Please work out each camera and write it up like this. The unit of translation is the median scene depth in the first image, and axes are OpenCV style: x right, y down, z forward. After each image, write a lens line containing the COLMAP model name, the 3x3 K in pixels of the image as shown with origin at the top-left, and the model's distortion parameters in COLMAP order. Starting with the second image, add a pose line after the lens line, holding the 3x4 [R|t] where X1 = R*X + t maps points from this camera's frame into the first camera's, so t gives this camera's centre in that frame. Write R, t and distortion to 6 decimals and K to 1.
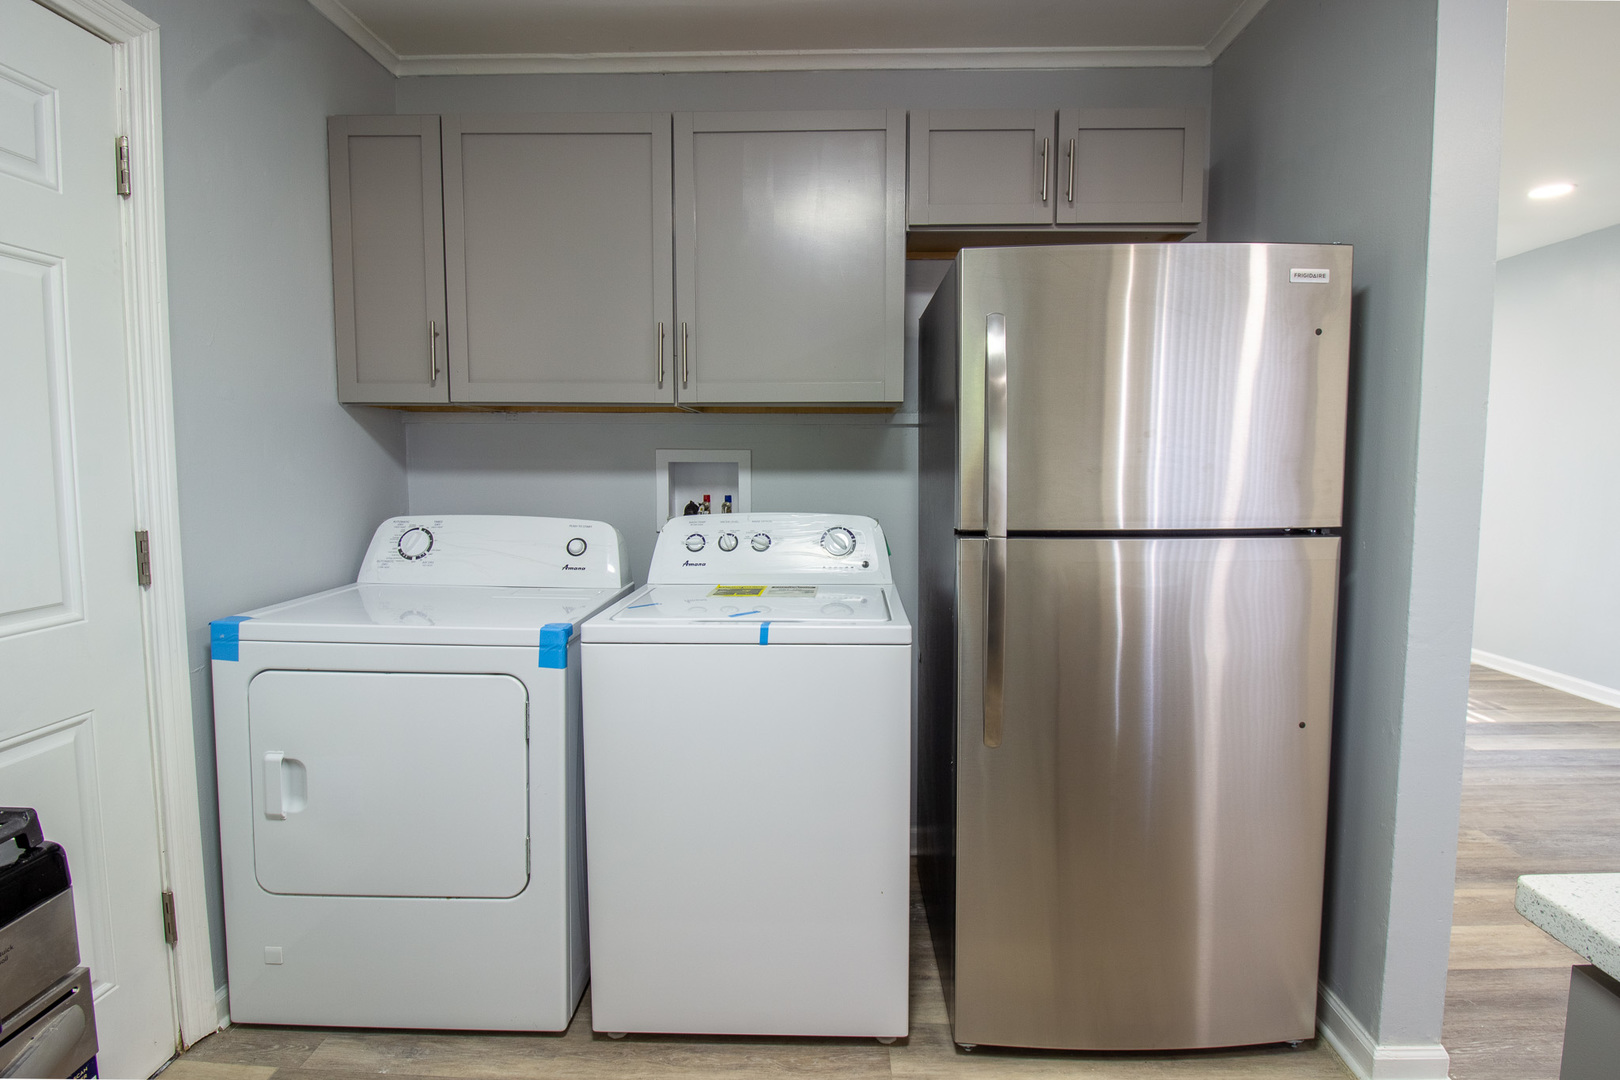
lens RADIAL K [[775.6, 0, 817.8], [0, 775.6, 527.8], [0, 0, 1]] dist [-0.012821, -0.003994]
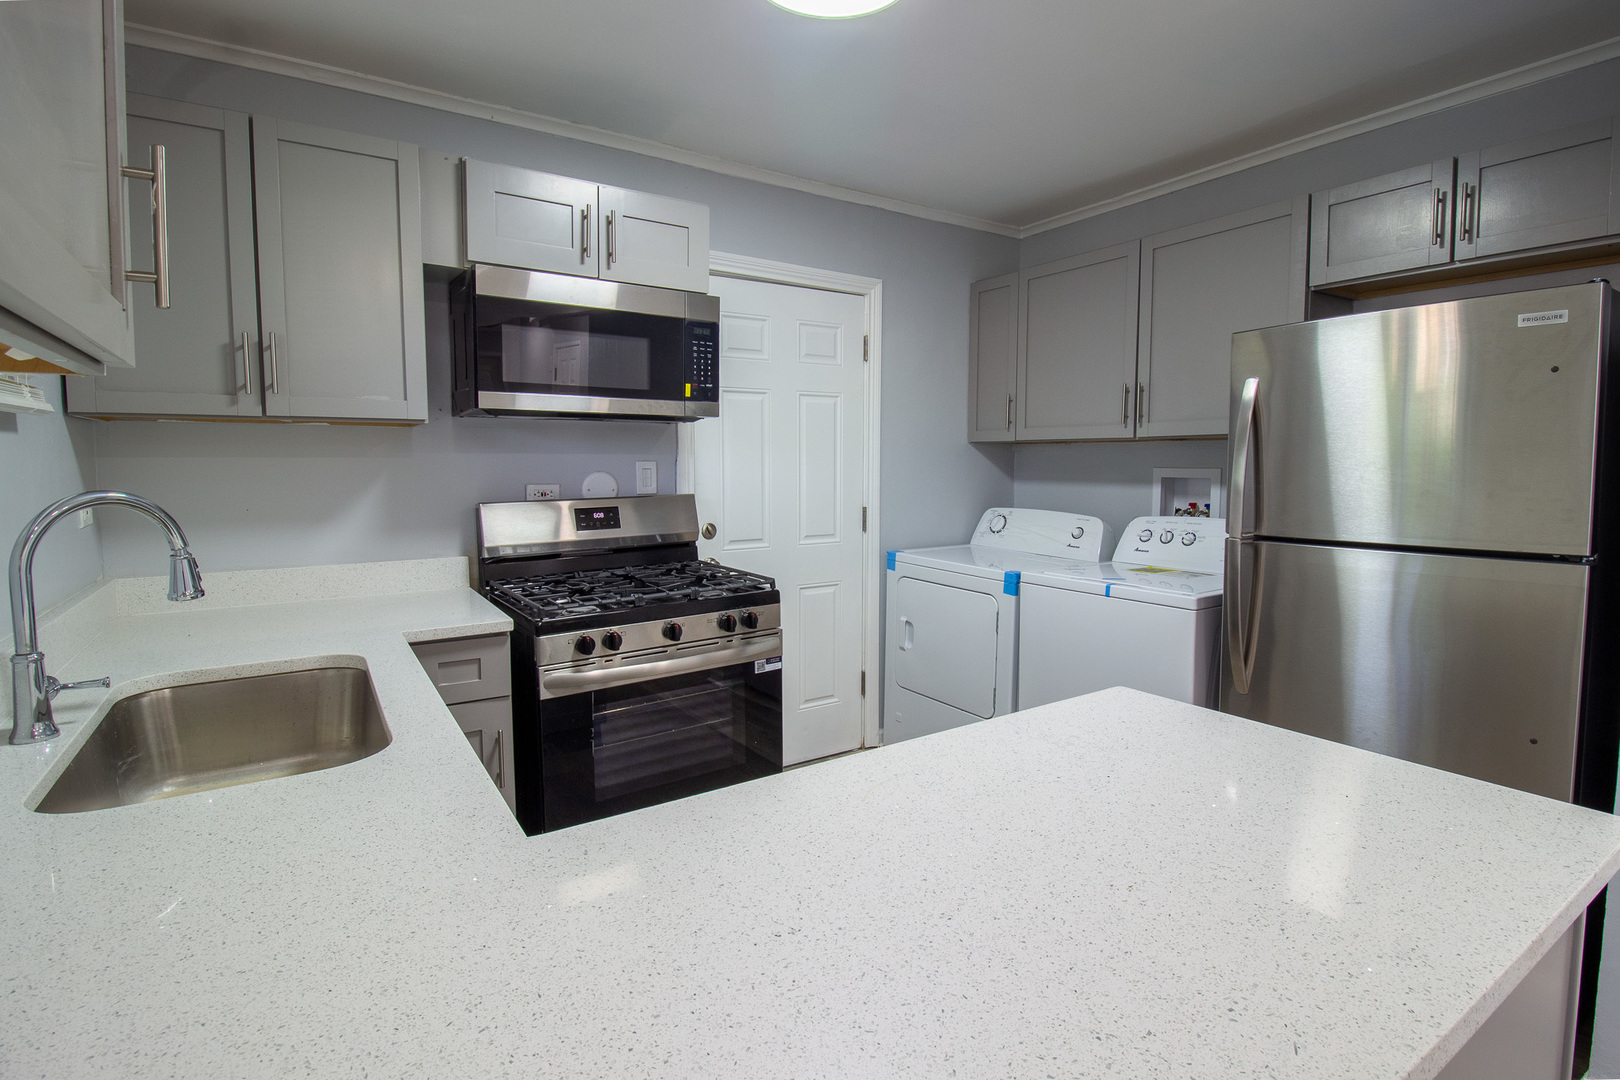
lens RADIAL K [[775.6, 0, 816.4], [0, 775.6, 536.8], [0, 0, 1]] dist [-0.012821, -0.003994]
pose [[0.560171, 0.076877, -0.824802, 0.858832], [-0.068707, 0.996565, 0.046223, -0.003732], [0.825523, 0.030777, 0.563529, -0.373831]]
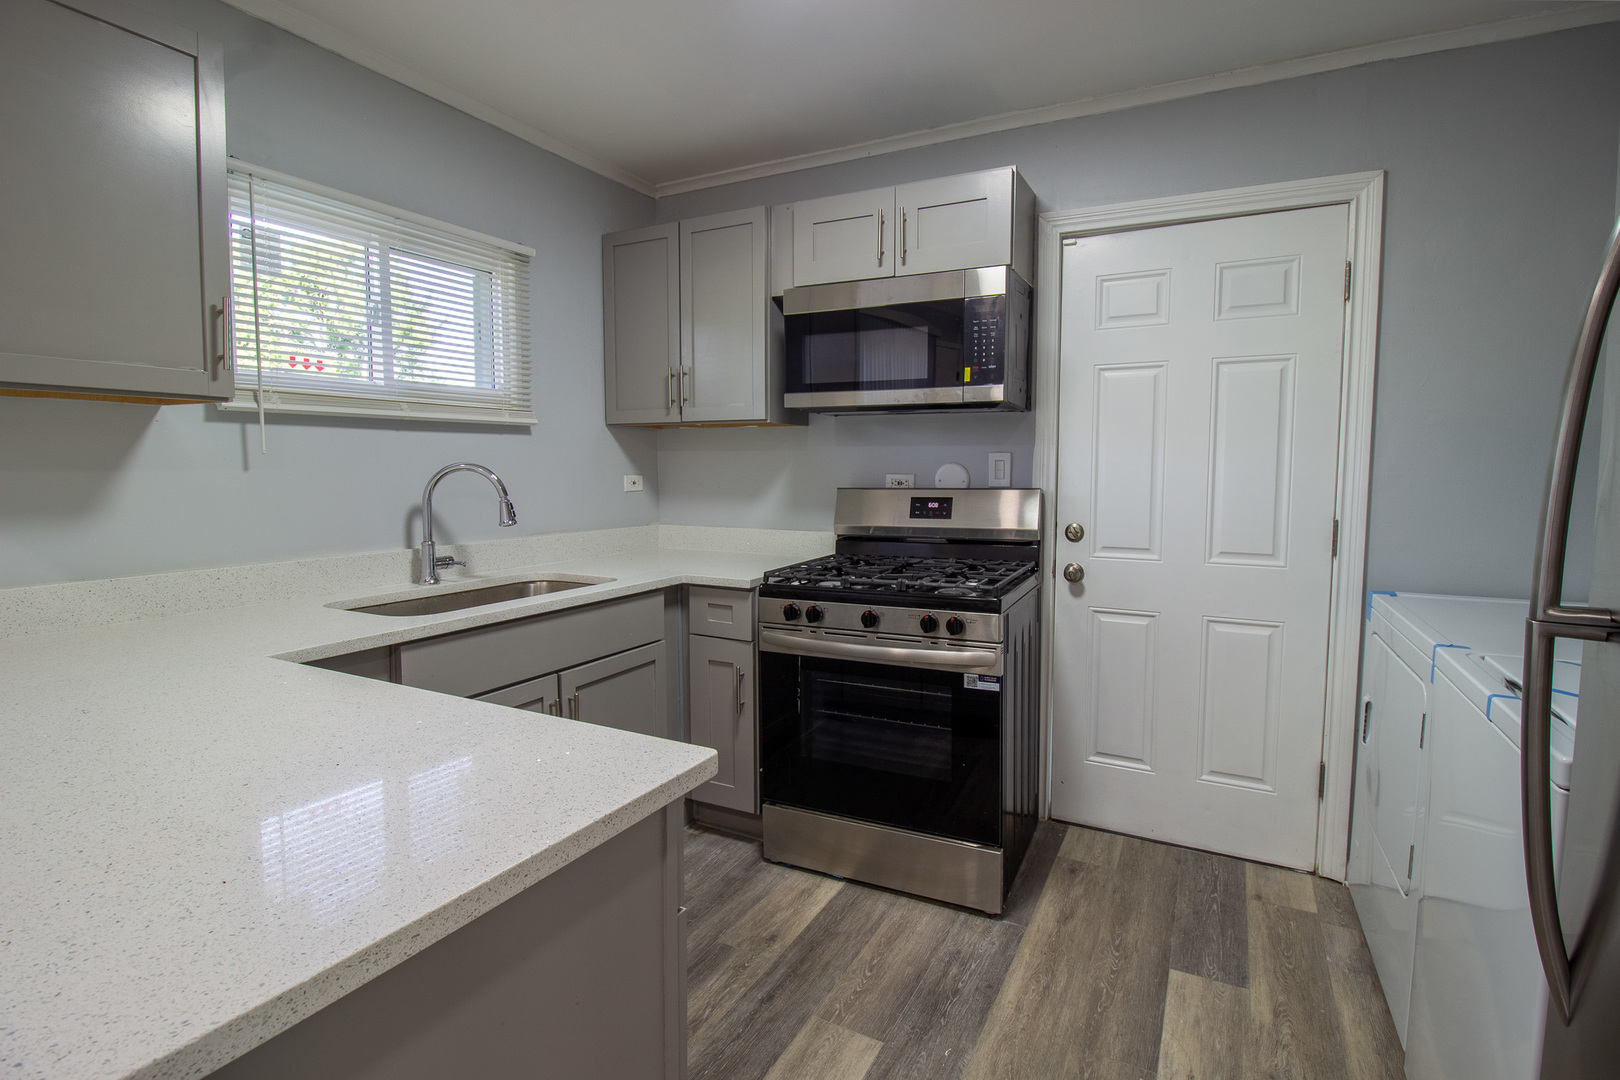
lens RADIAL K [[775.6, 0, 812.5], [0, 775.6, 532.1], [0, 0, 1]] dist [-0.012821, -0.003994]
pose [[-0.449887, 0.073290, -0.890073, 0.860067], [-0.080810, 0.989198, 0.122298, -0.068062], [0.889422, 0.126947, -0.439105, 0.687742]]
